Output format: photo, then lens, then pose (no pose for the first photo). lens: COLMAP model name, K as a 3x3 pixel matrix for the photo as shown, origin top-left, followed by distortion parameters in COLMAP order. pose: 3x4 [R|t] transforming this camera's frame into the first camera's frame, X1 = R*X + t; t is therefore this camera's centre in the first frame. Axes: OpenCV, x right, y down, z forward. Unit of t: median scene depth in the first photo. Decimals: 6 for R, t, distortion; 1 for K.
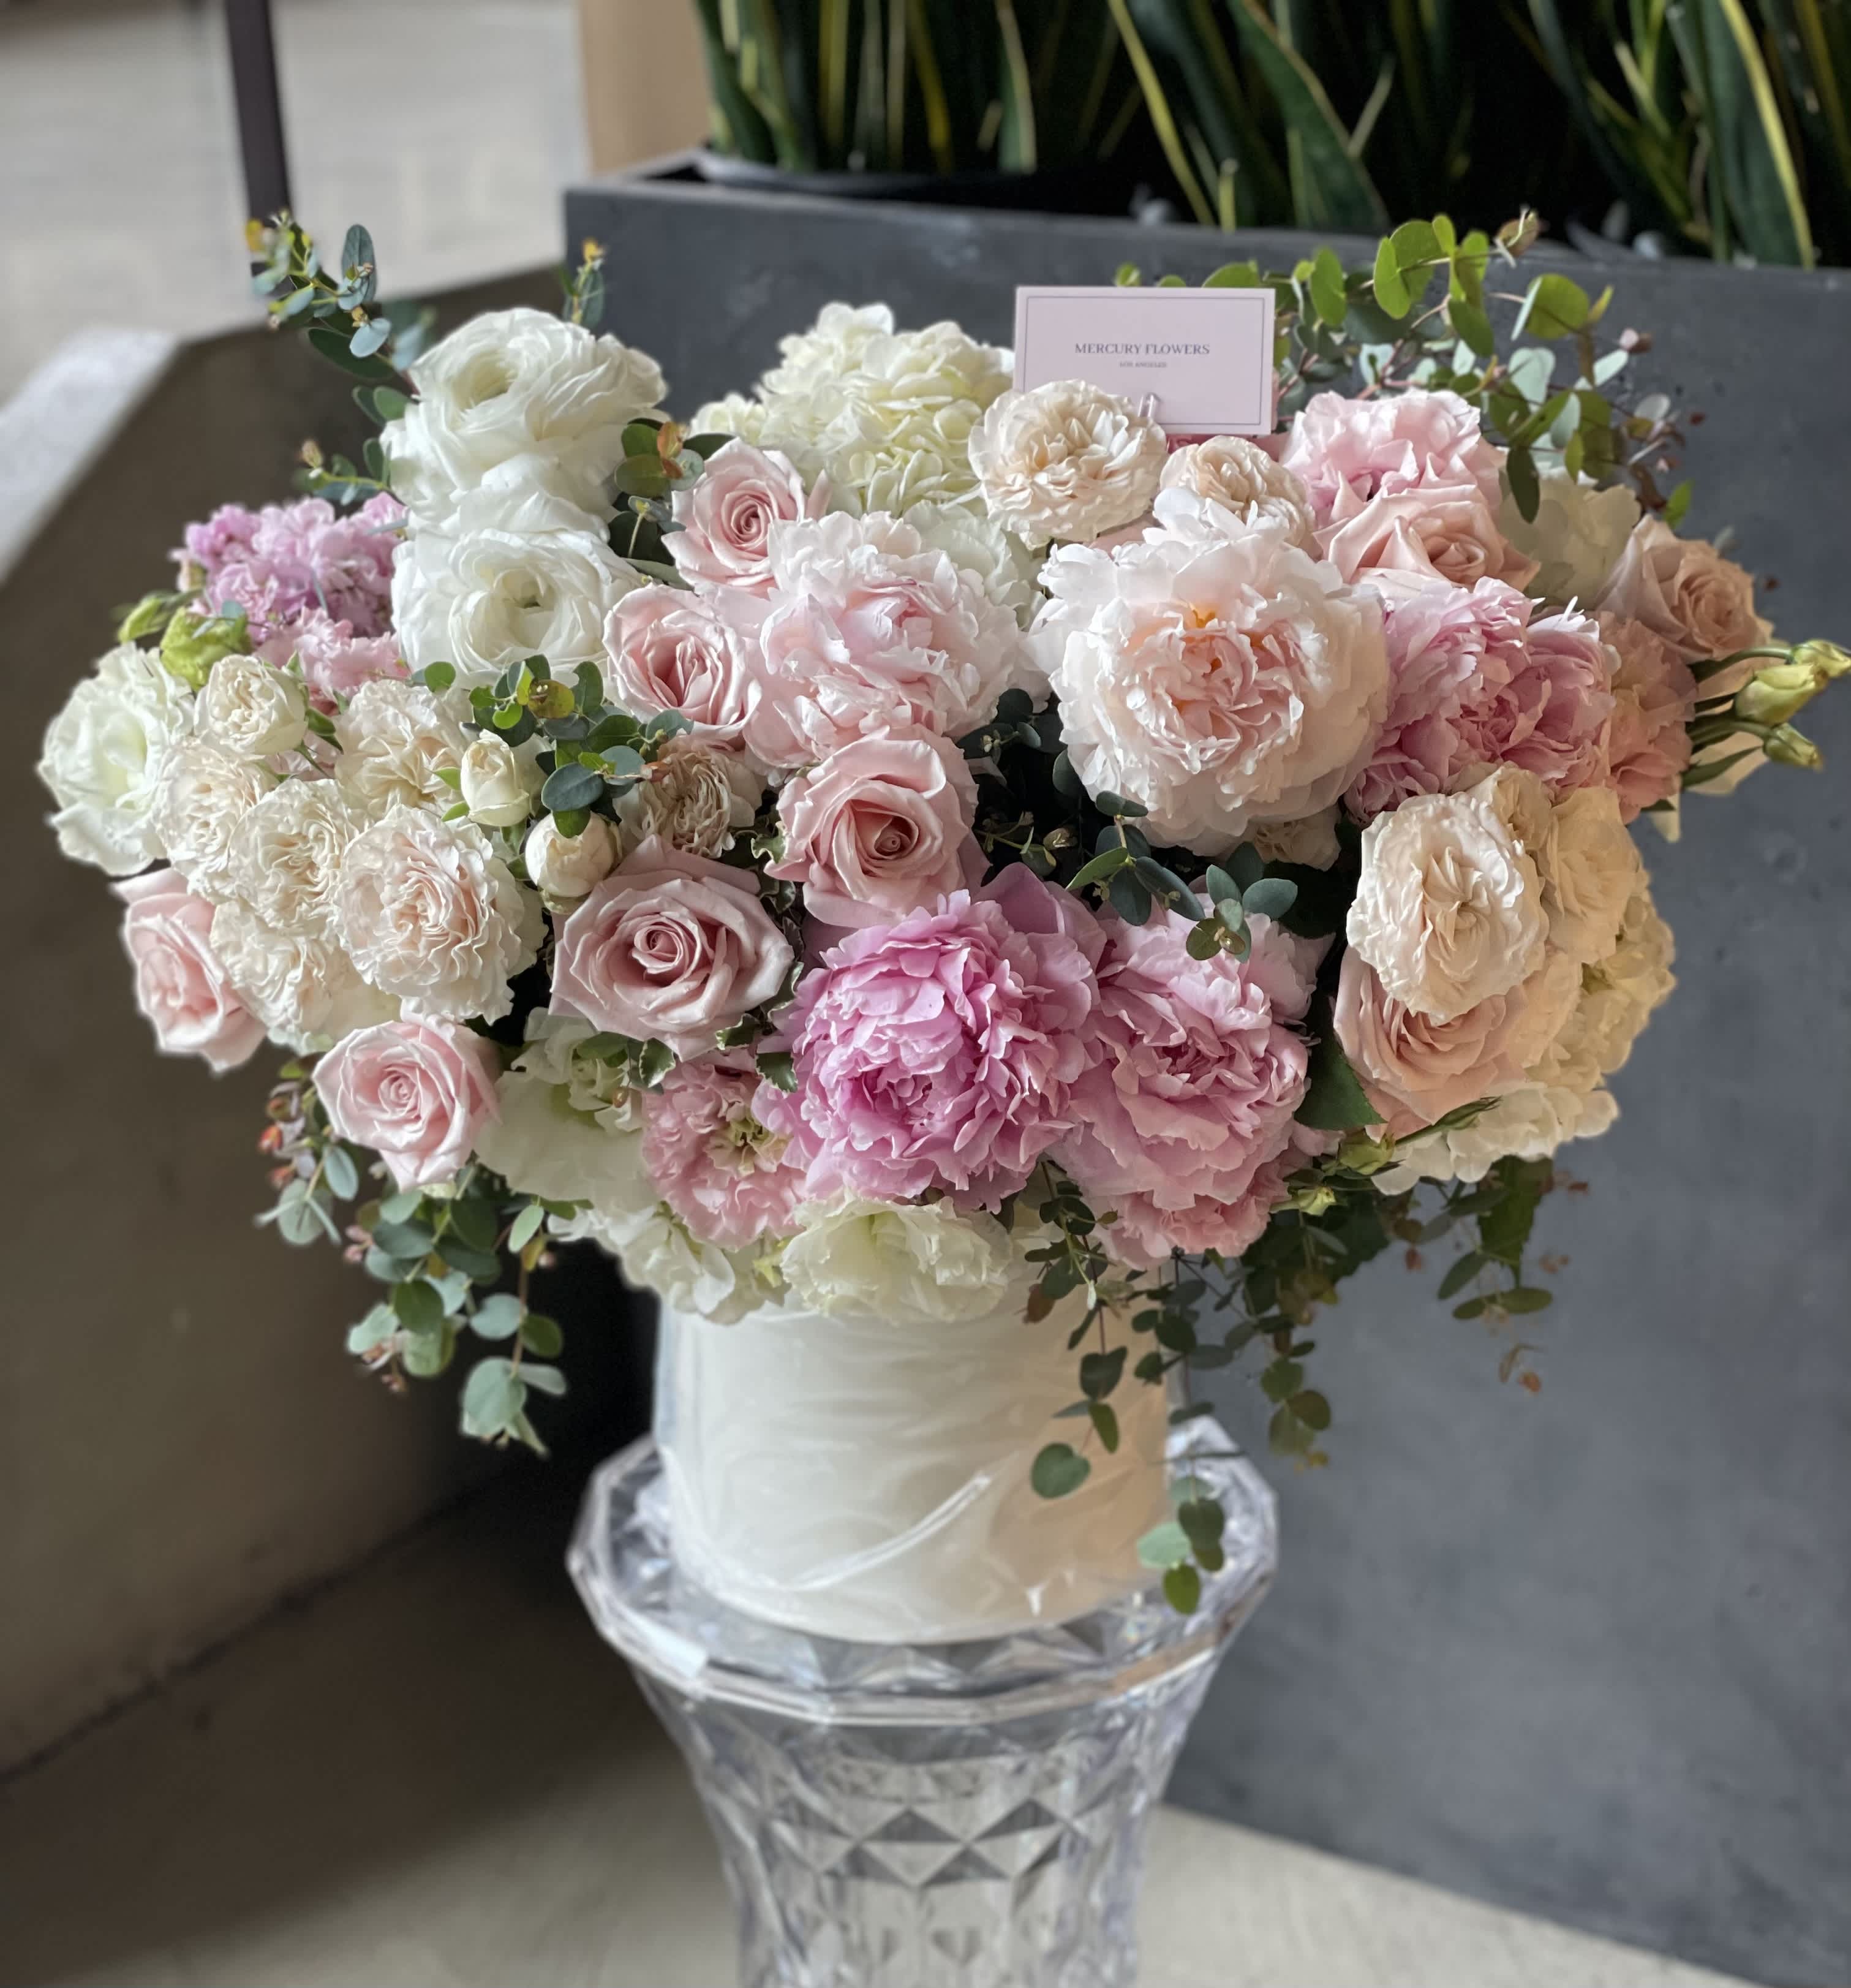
lens RADIAL K [[3682.3, 0, 943.2], [0, 3682.3, 1183.9], [0, 0, 1]] dist [0.098906, 0.000000]
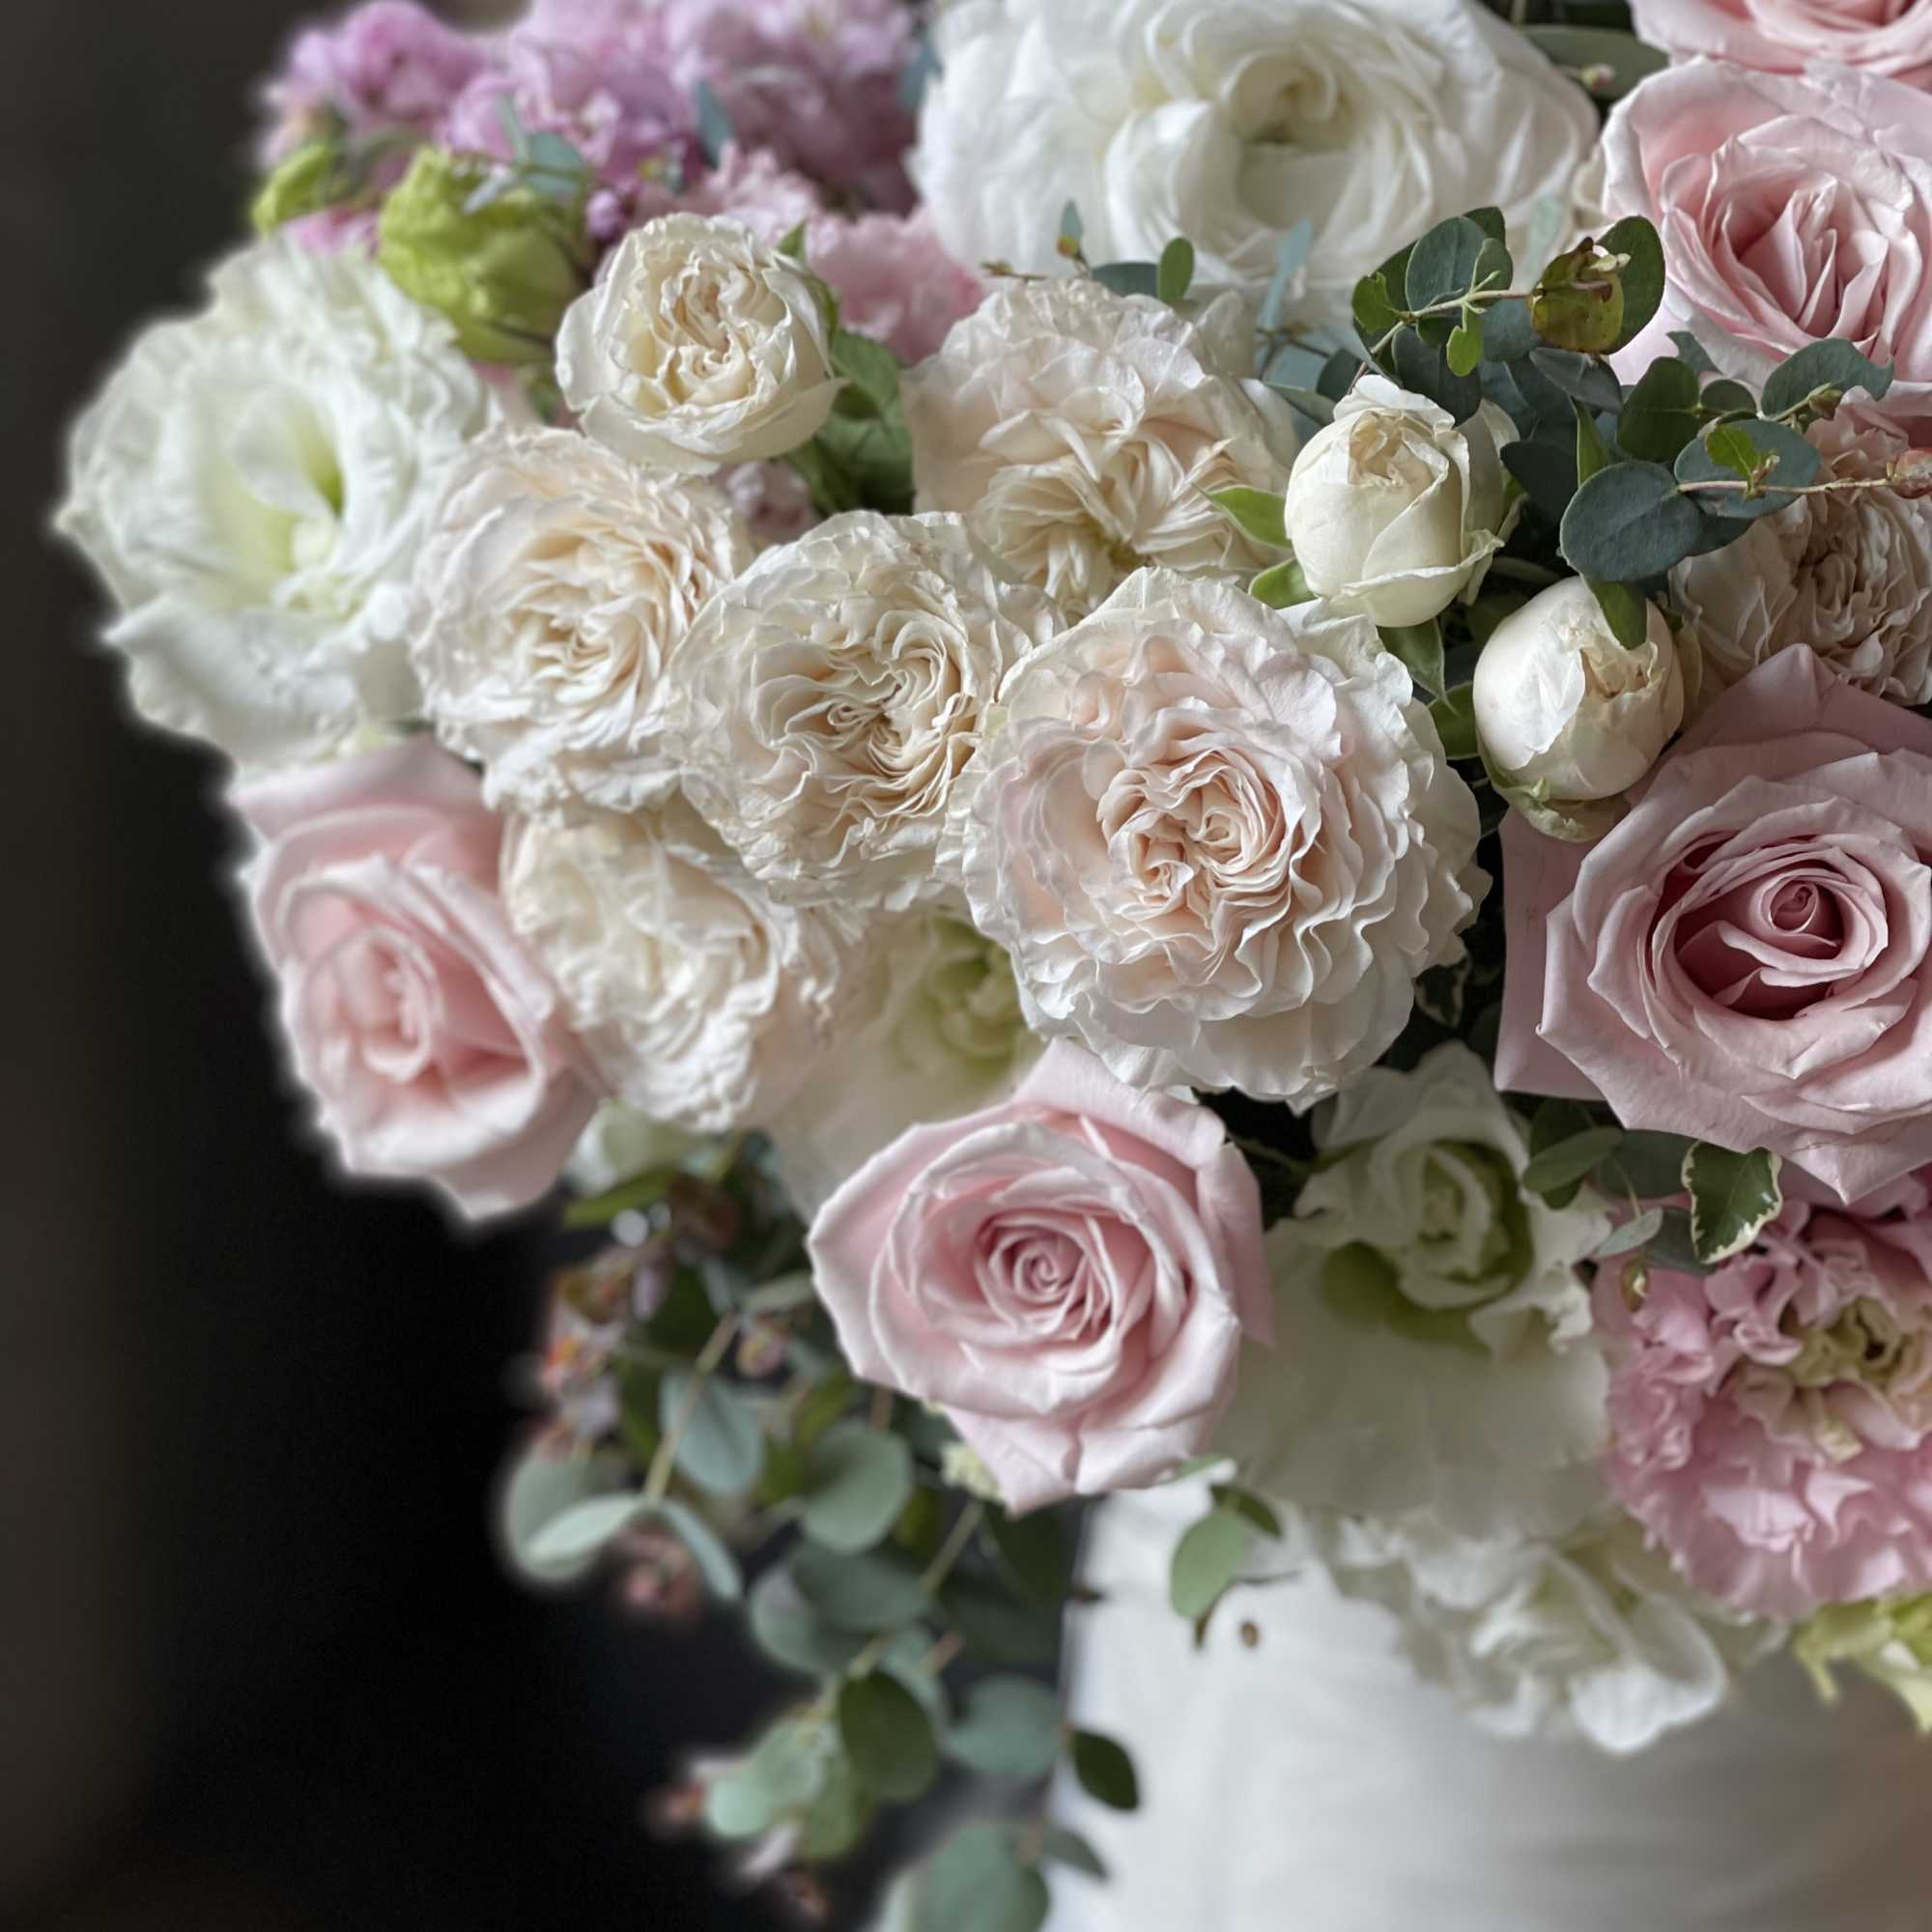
lens RADIAL K [[3842.9, 0, 963.6], [0, 3842.9, 969.4], [0, 0, 1]] dist [0.092986, 0.000000]
pose [[0.983549, -0.004559, 0.180585, -0.237967], [0.015385, 0.998163, -0.058597, -0.034711], [-0.179987, 0.060411, 0.981812, 0.584896]]
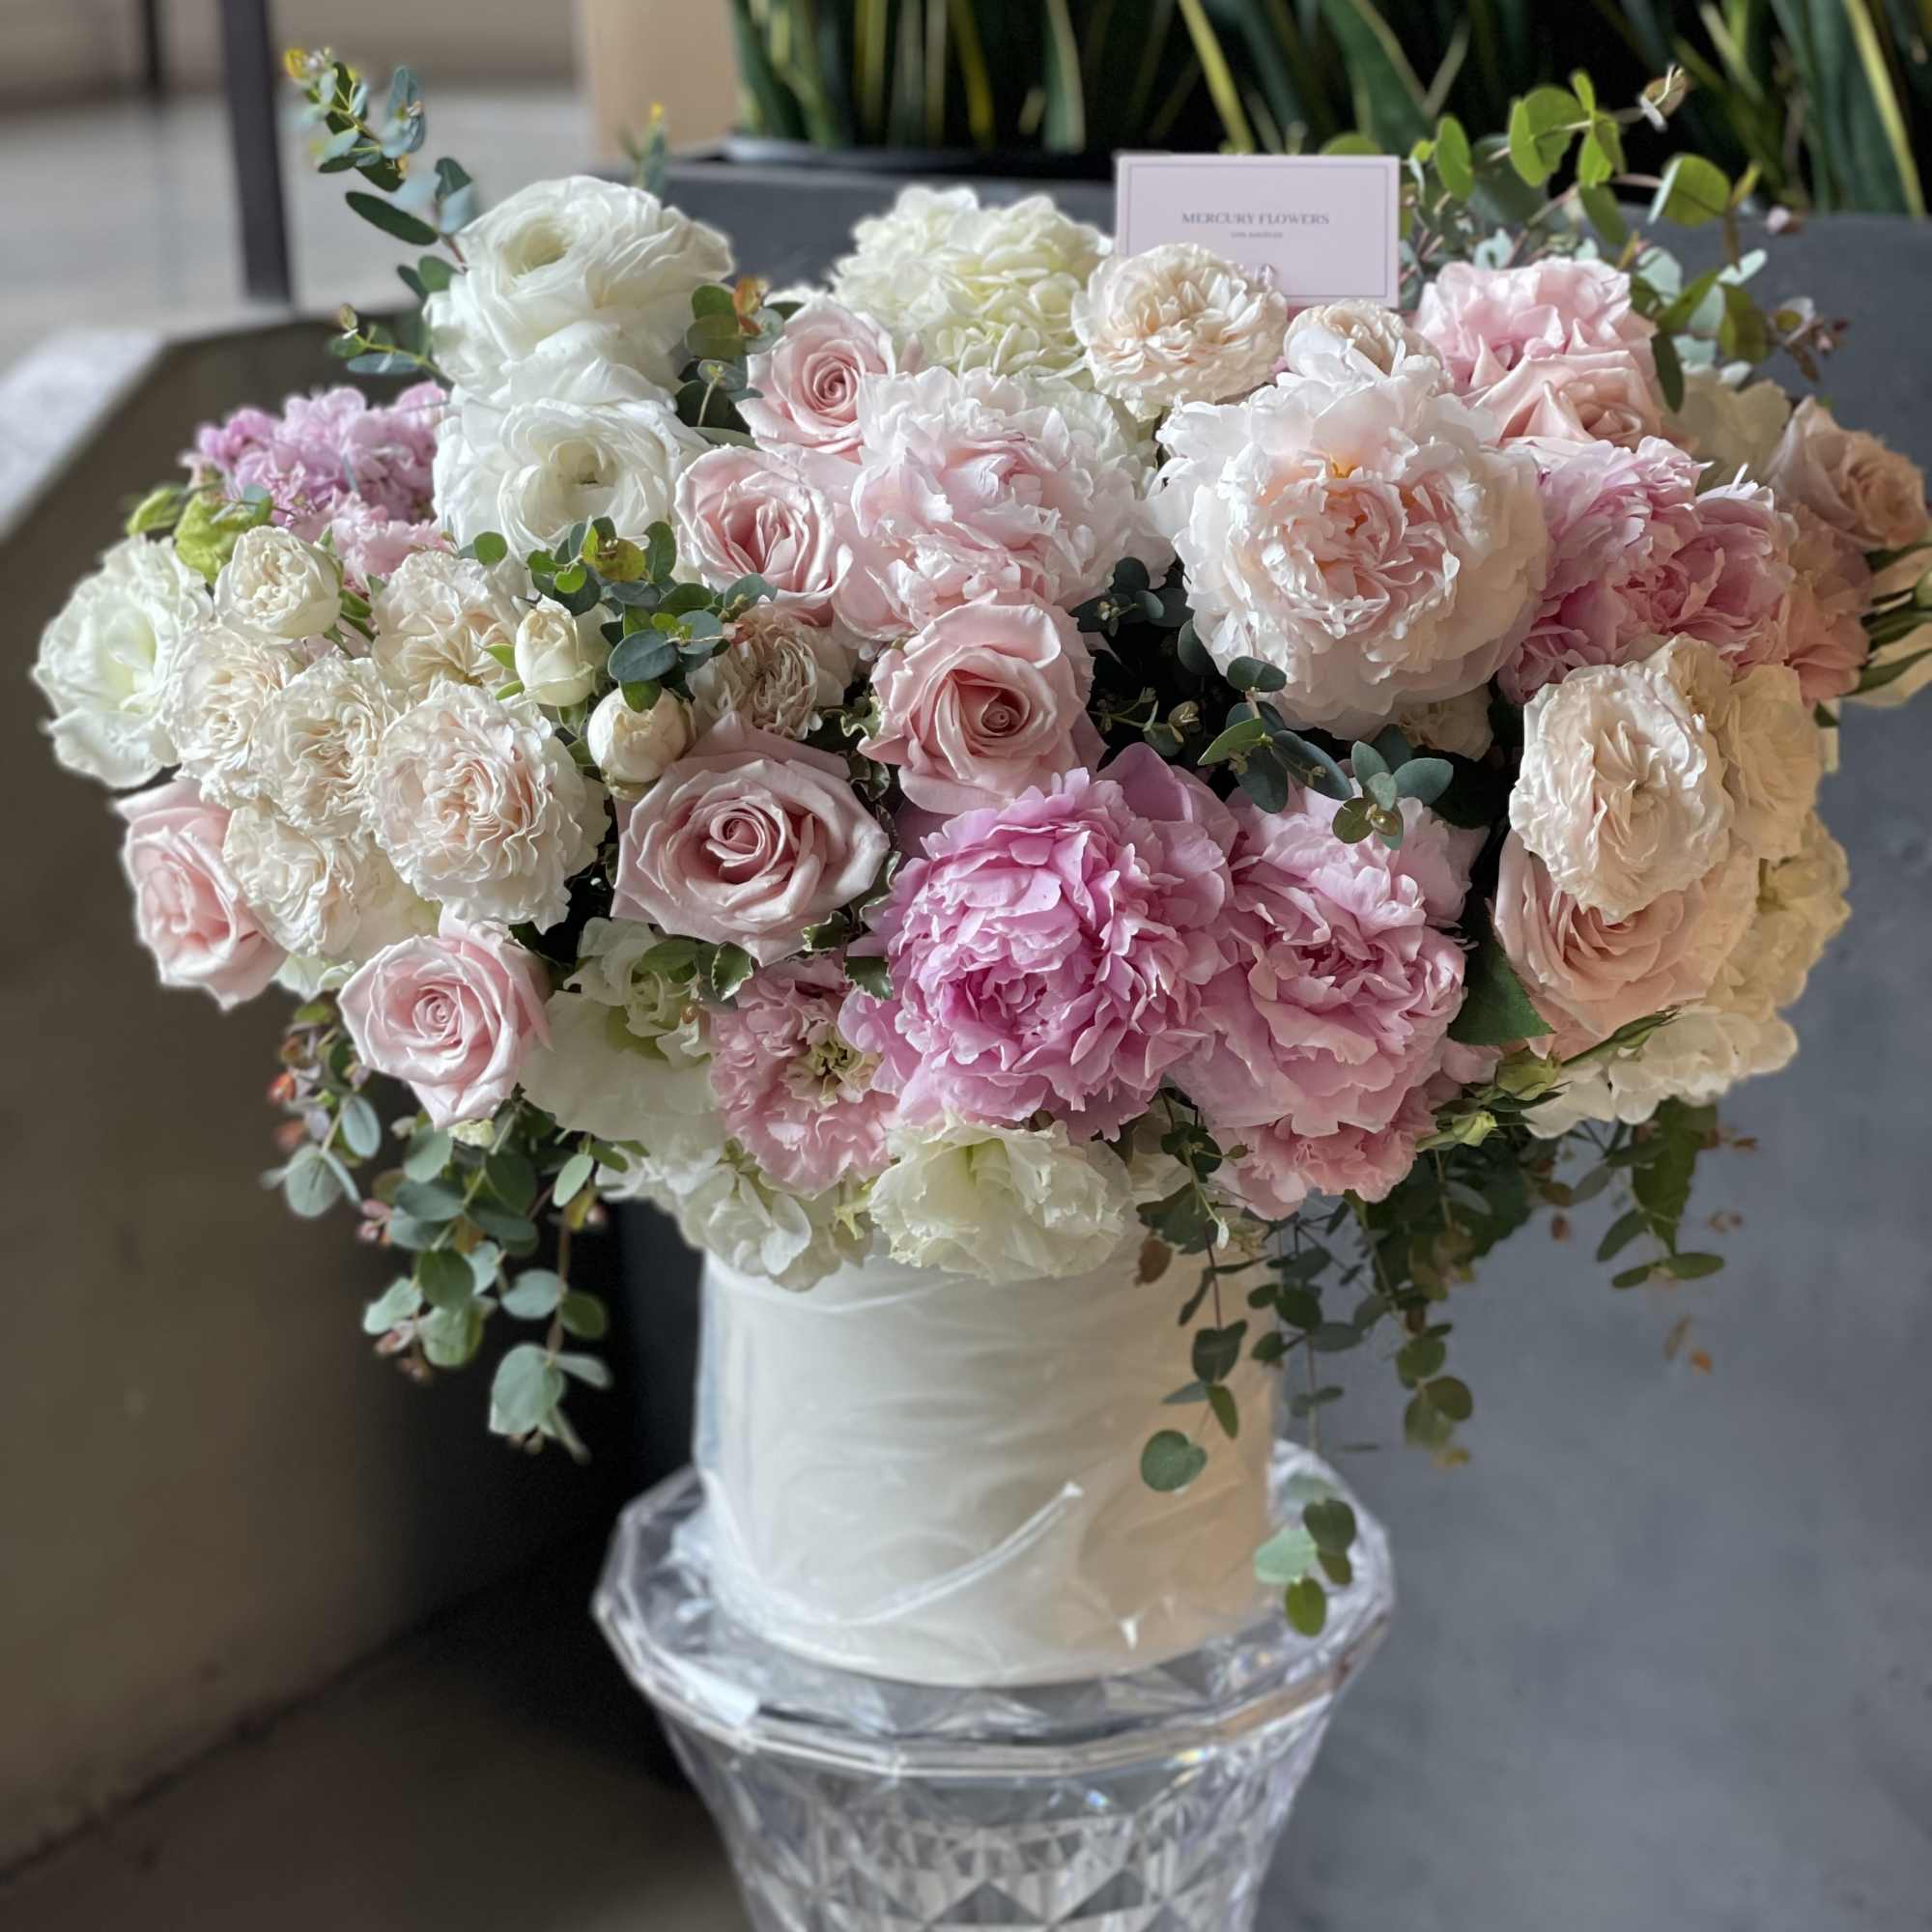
lens RADIAL K [[3842.9, 0, 992.0], [0, 3842.9, 940.1], [0, 0, 1]] dist [0.092986, 0.000000]
pose [[0.999667, -0.000722, 0.025784, -0.038505], [0.003799, 0.992825, -0.119514, 0.069858], [-0.025512, 0.119572, 0.992498, 0.077396]]
